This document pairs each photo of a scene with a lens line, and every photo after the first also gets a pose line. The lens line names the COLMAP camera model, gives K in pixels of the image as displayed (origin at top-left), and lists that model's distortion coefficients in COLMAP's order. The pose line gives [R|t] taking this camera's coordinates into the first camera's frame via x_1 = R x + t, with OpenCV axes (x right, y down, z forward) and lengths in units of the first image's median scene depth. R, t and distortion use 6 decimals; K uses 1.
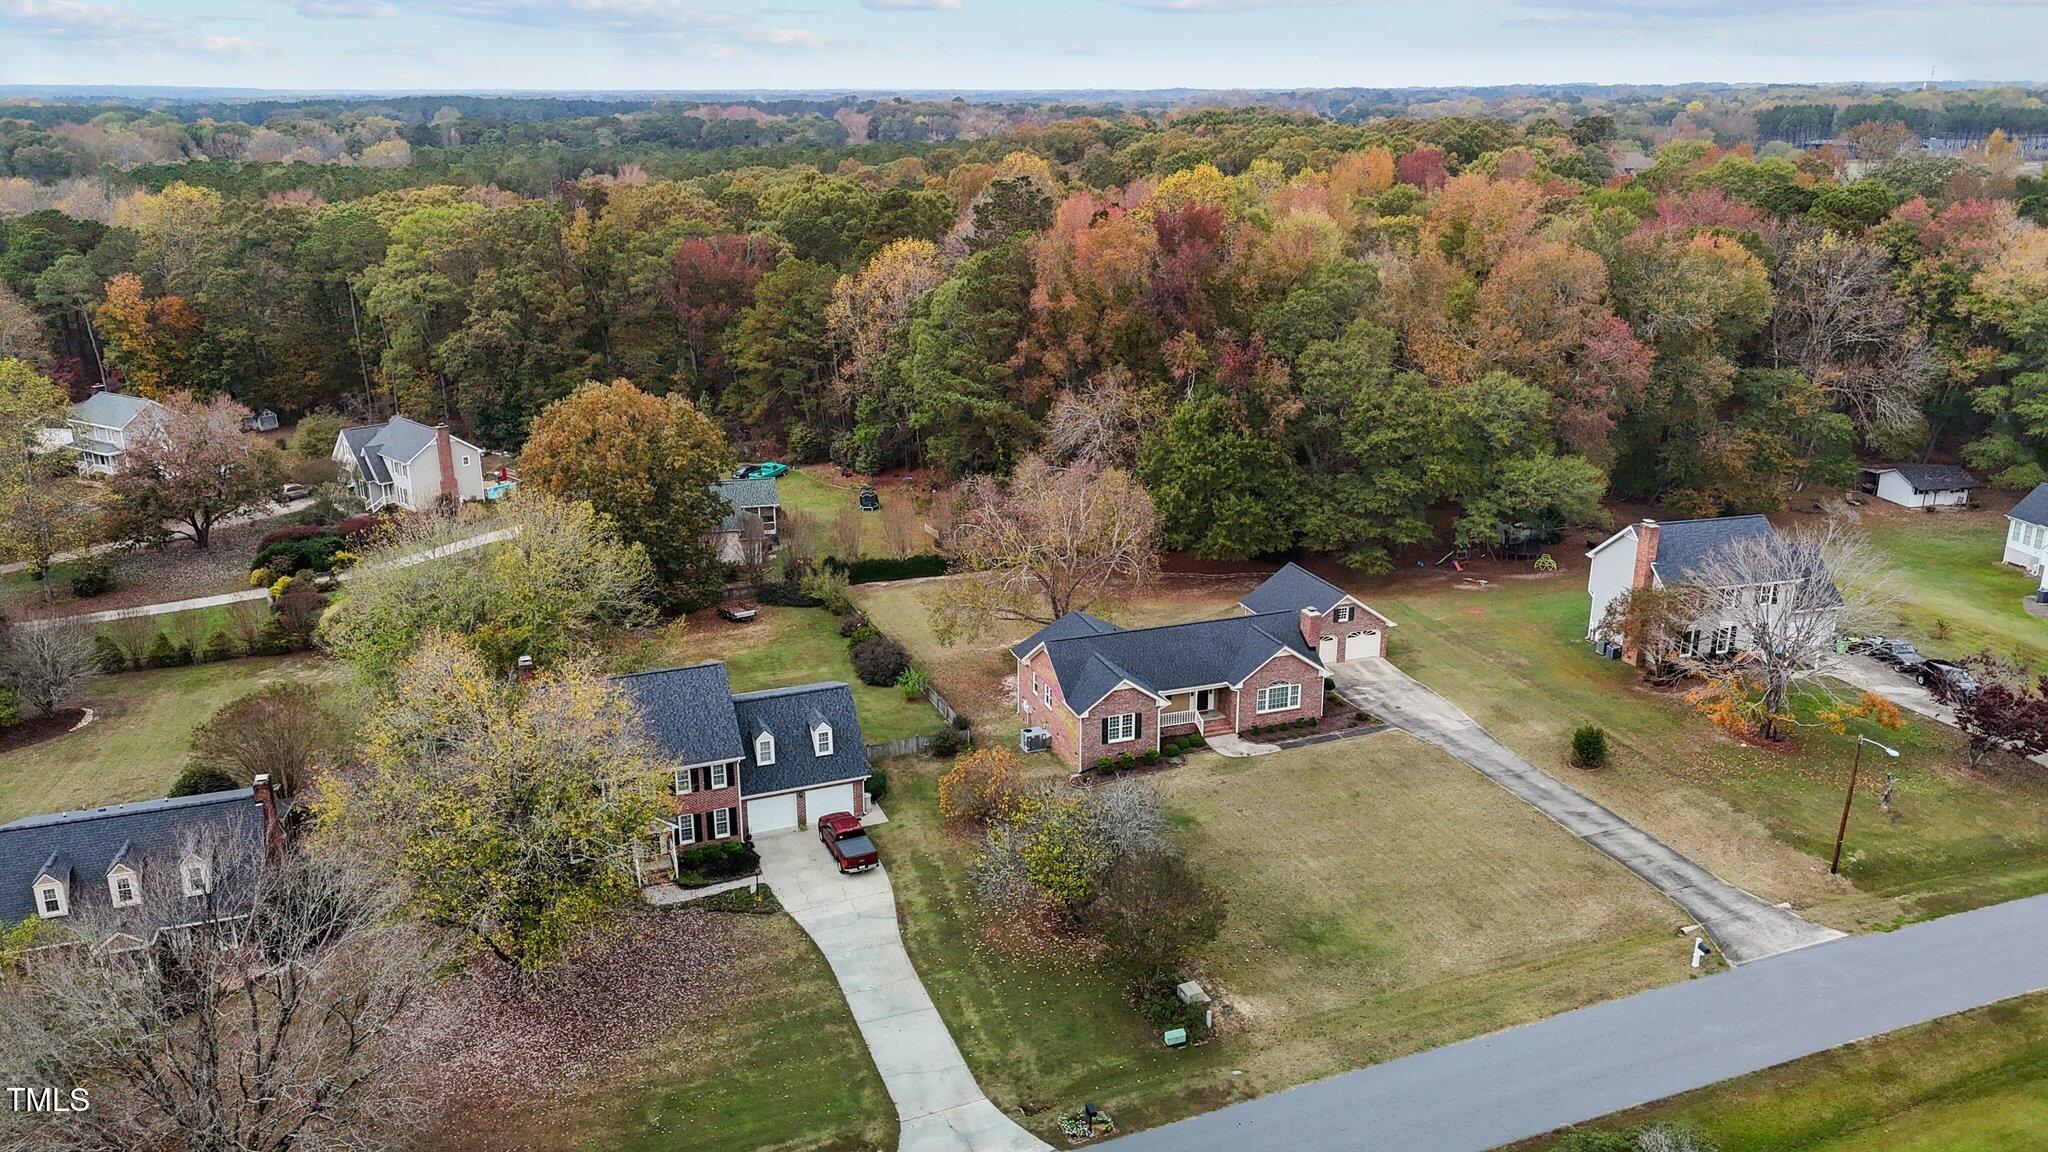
lens RADIAL K [[1492.7, 0, 1024.0], [0, 1492.7, 576.0], [0, 0, 1]] dist [0.102824, -0.115893]
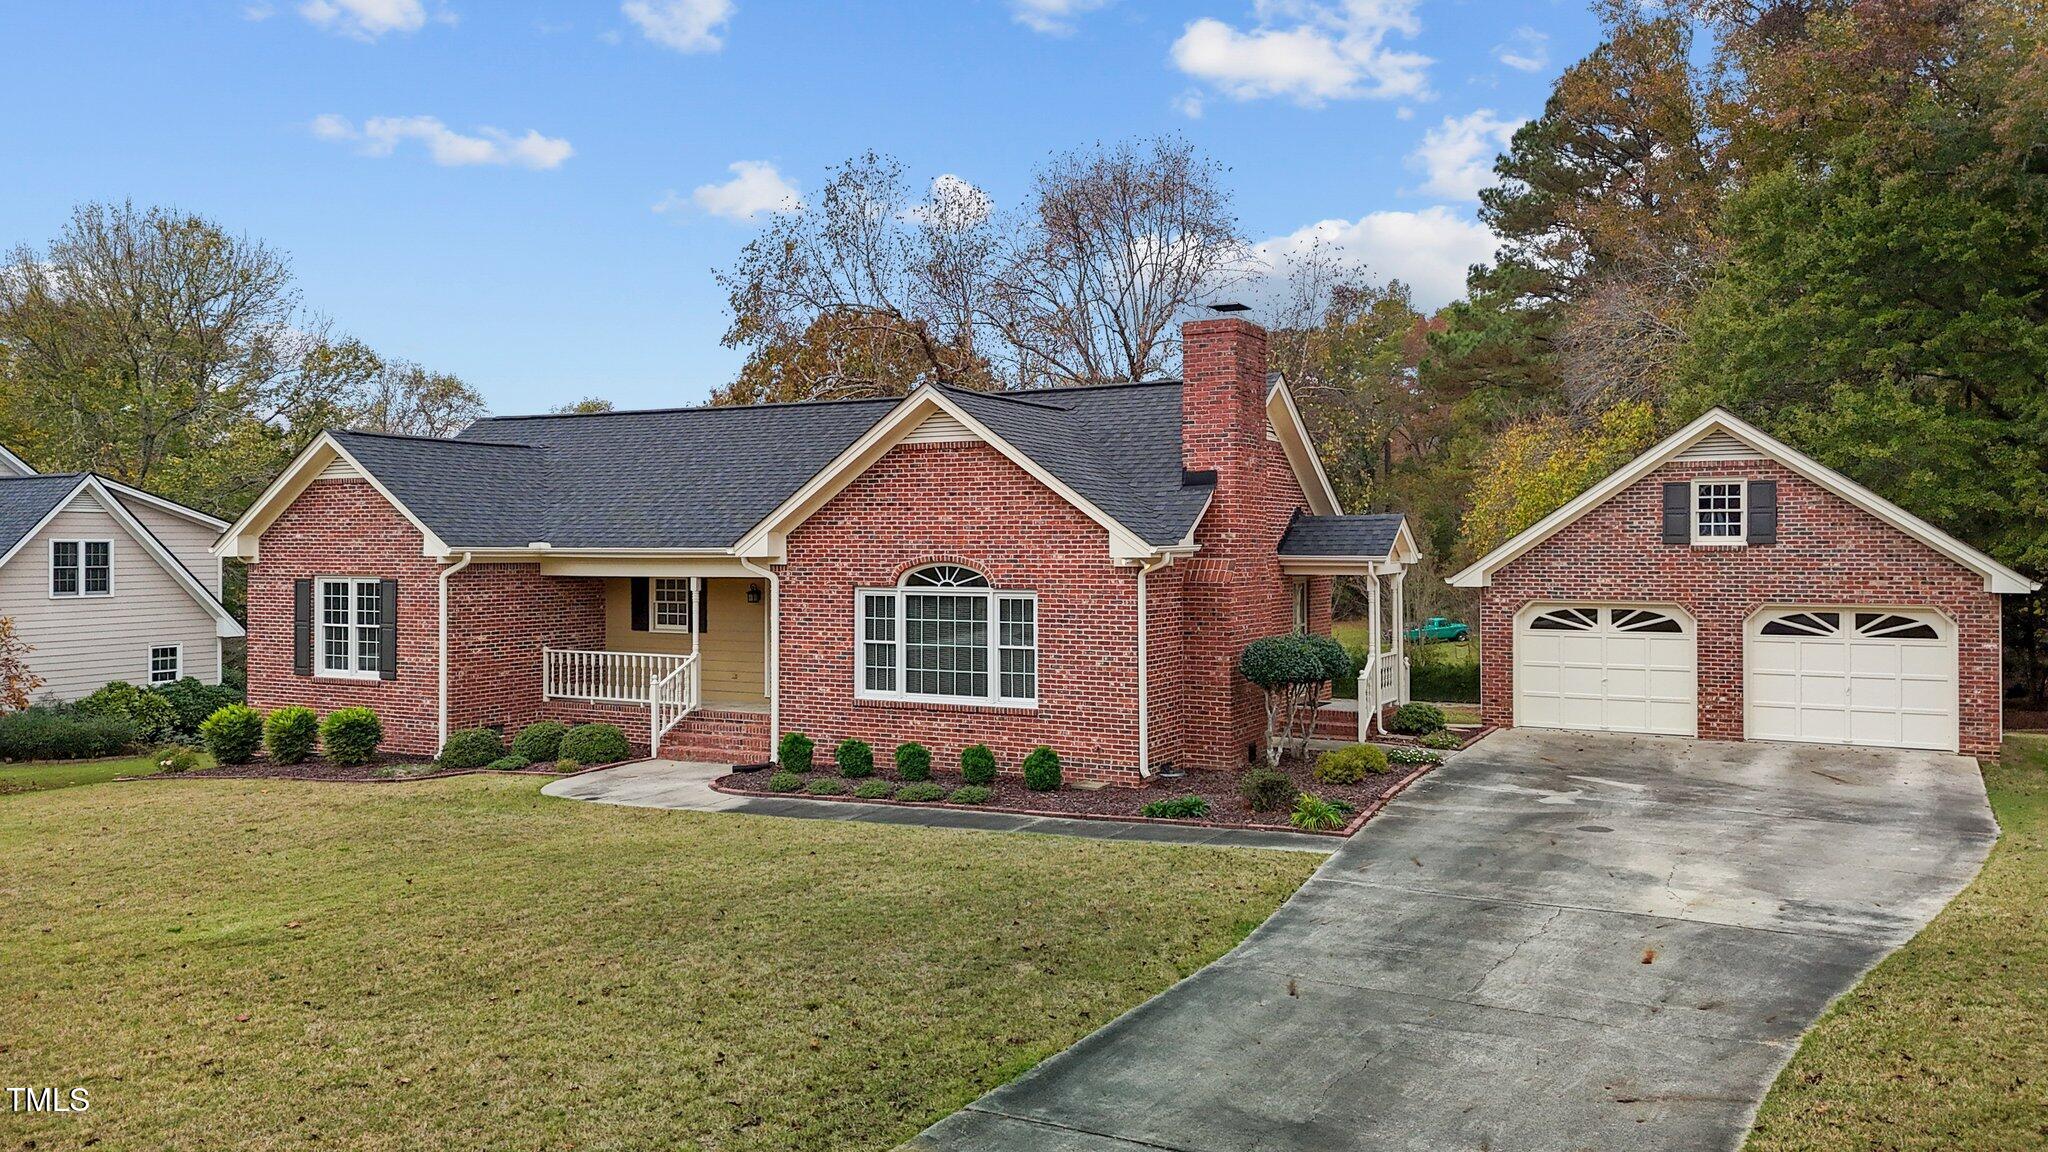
lens RADIAL K [[1532.0, 0, 1020.5], [0, 1532.0, 528.5], [0, 0, 1]] dist [0.049406, -0.006260]
pose [[0.658494, -0.005760, -0.752564, 0.327020], [-0.226709, 0.952002, -0.205657, 0.101978], [0.717627, 0.306036, 0.625582, 0.799169]]
